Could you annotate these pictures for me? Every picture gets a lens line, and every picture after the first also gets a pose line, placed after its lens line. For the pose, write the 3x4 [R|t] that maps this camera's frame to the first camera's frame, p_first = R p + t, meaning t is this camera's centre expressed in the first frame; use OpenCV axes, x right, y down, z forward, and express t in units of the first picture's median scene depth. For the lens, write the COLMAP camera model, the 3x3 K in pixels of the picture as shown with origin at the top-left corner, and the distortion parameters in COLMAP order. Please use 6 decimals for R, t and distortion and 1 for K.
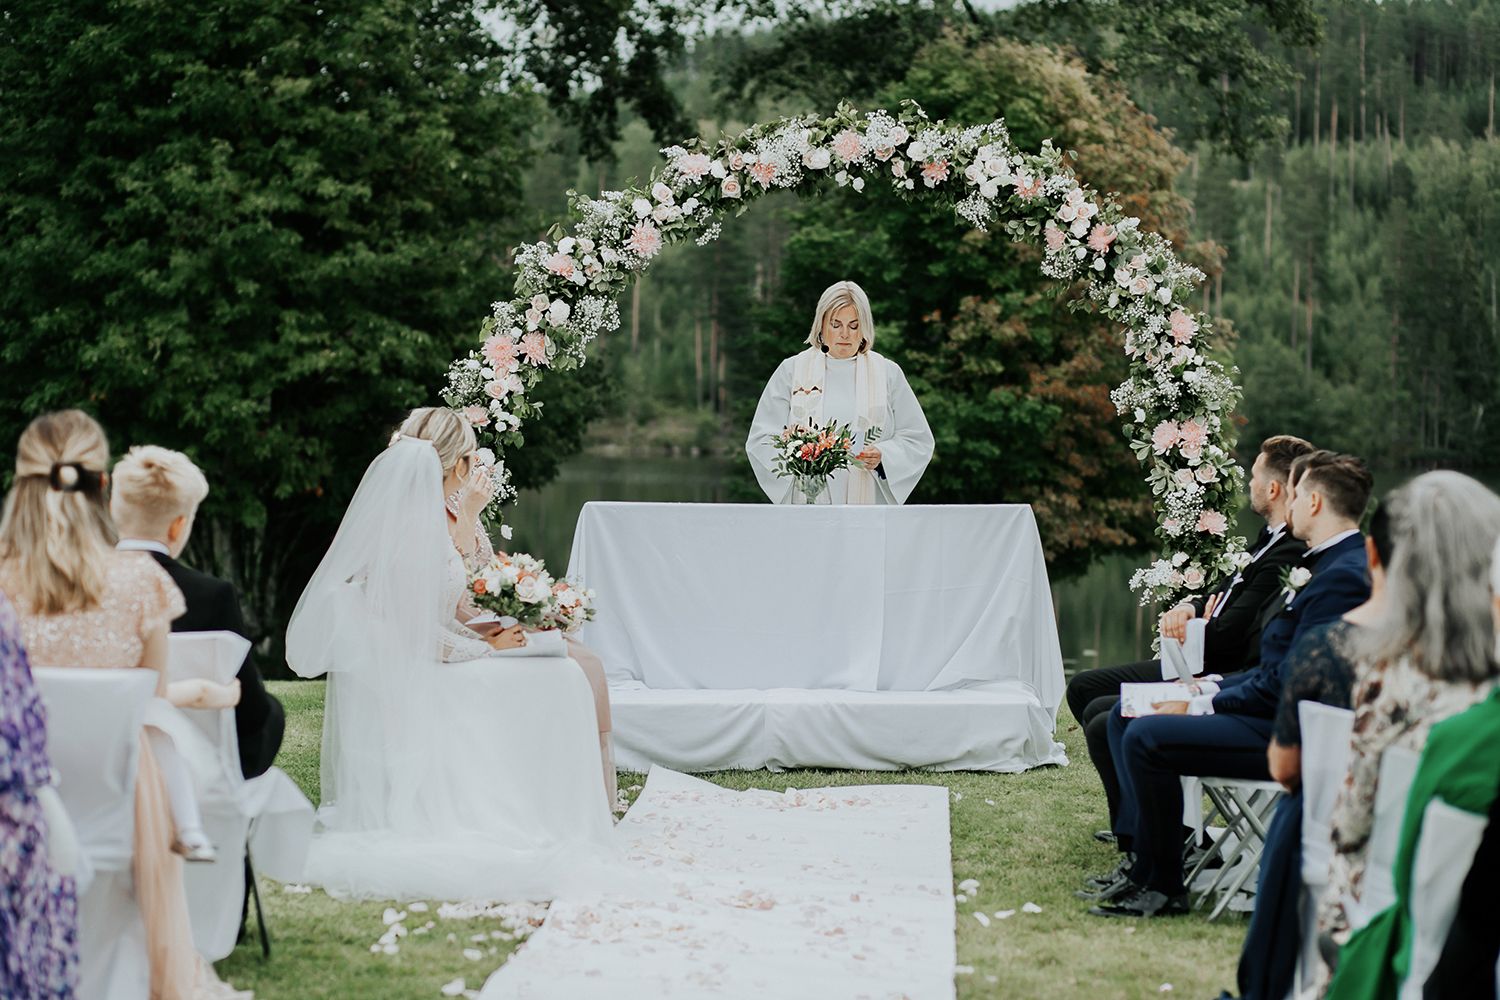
lens RADIAL K [[3861.2, 0, 750.0], [0, 3861.2, 500.0], [0, 0, 1]] dist [-0.037443, -1.381232]
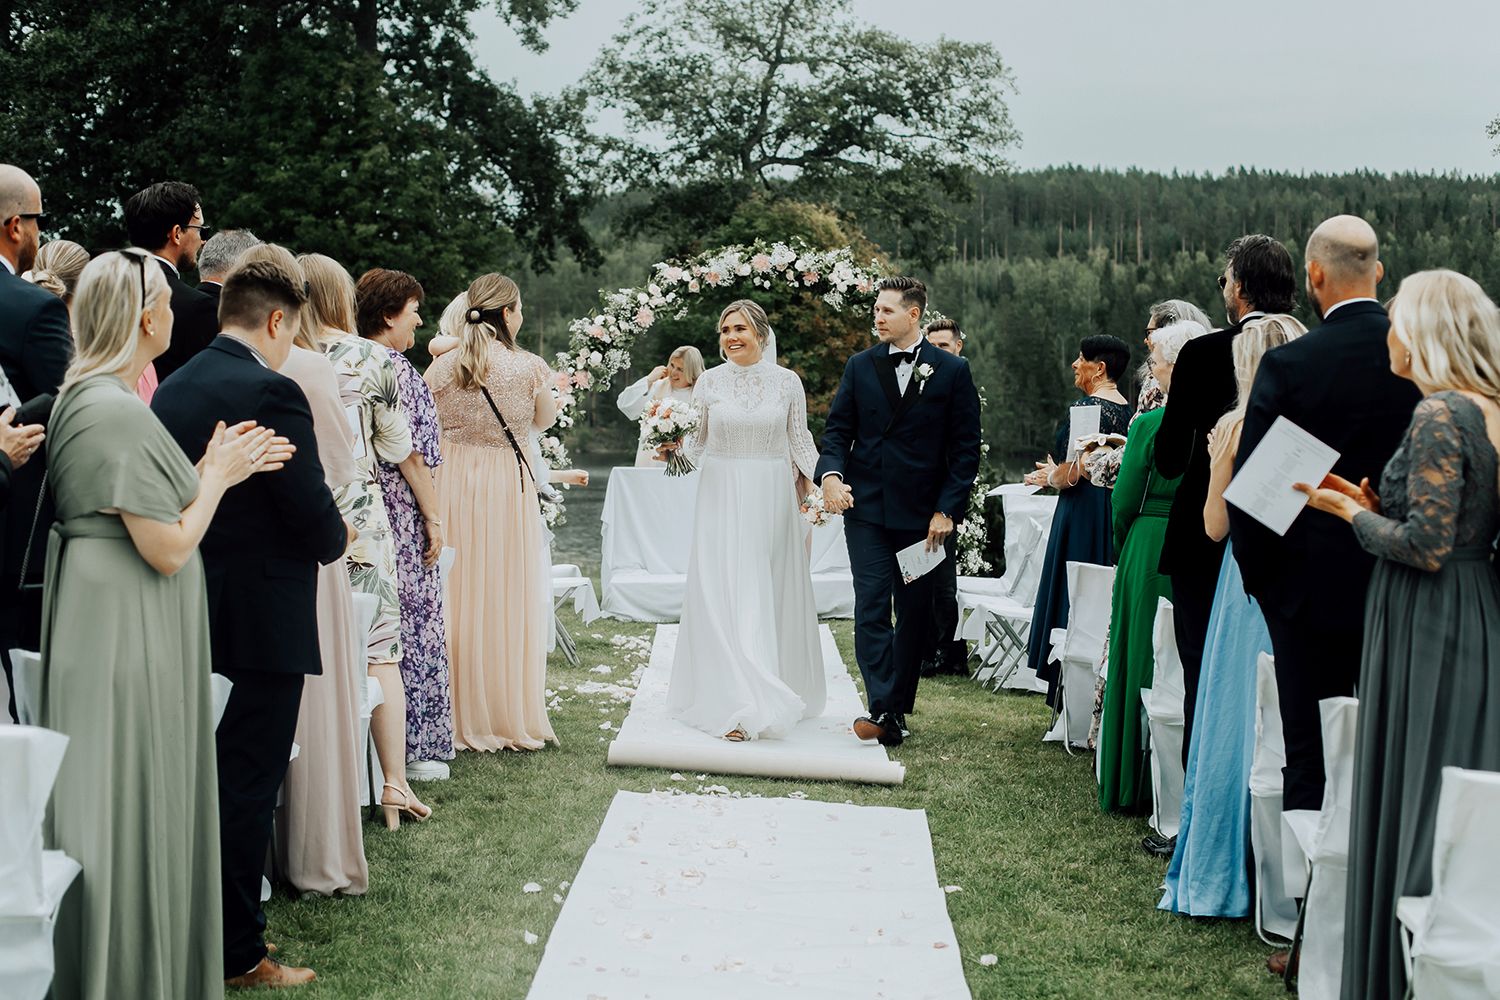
lens RADIAL K [[2363.6, 0, 750.0], [0, 2363.6, 500.0], [0, 0, 1]] dist [-0.113377, 0.022447]
pose [[0.998234, -0.008773, 0.058752, -0.014346], [0.008294, 0.999931, 0.008377, 0.002257], [-0.058821, -0.007874, 0.998237, -0.022455]]
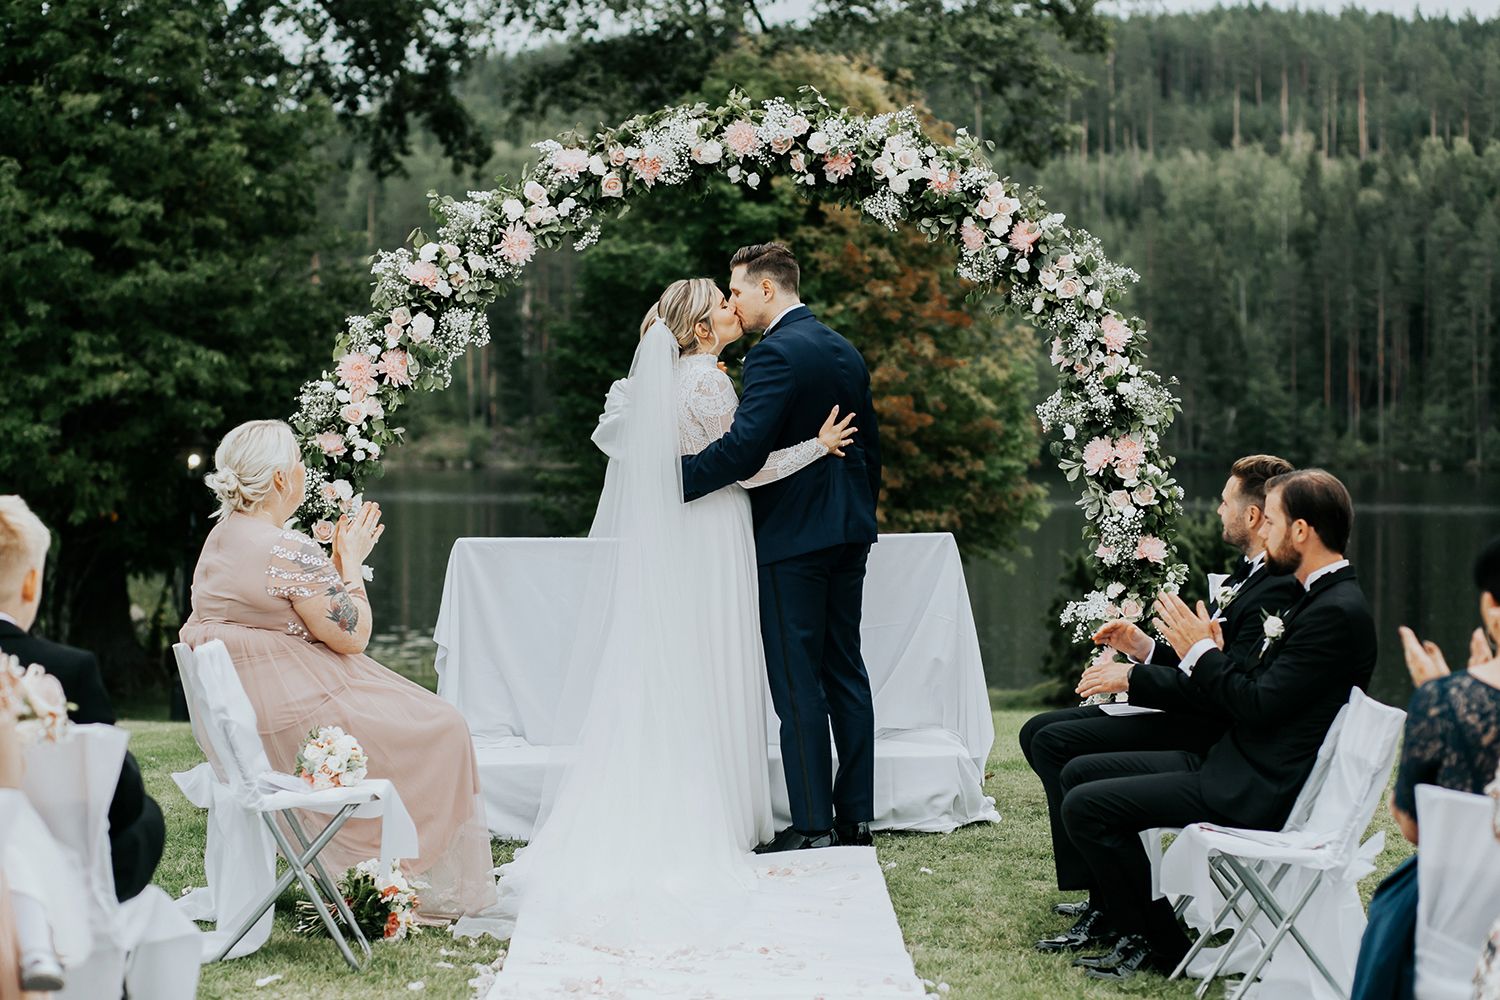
lens RADIAL K [[3778.4, 0, 750.0], [0, 3778.4, 500.0], [0, 0, 1]] dist [-0.058515, -1.090215]
pose [[0.998035, -0.016338, 0.060497, -0.009034], [0.016504, 0.999861, -0.002233, -0.001737], [-0.060452, 0.003227, 0.998166, 0.040014]]
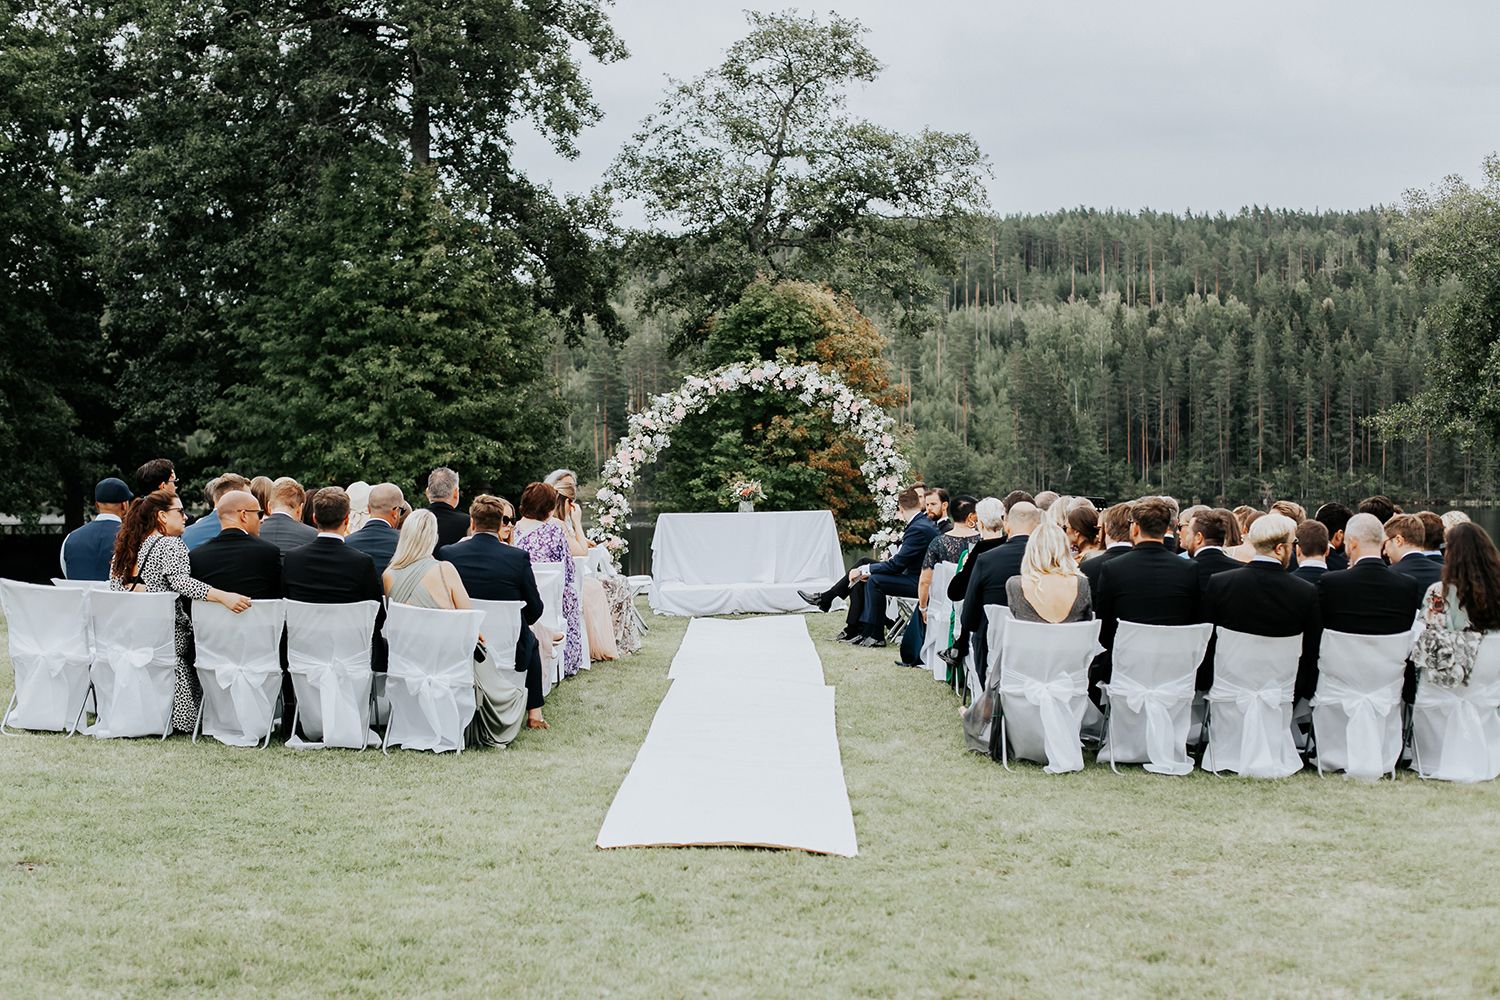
lens RADIAL K [[2363.6, 0, 750.0], [0, 2363.6, 500.0], [0, 0, 1]] dist [-0.113377, 0.022447]
pose [[0.998330, -0.024741, 0.052210, -0.021291], [0.025448, 0.999593, -0.012921, 0.004373], [-0.051869, 0.014228, 0.998553, -0.193803]]
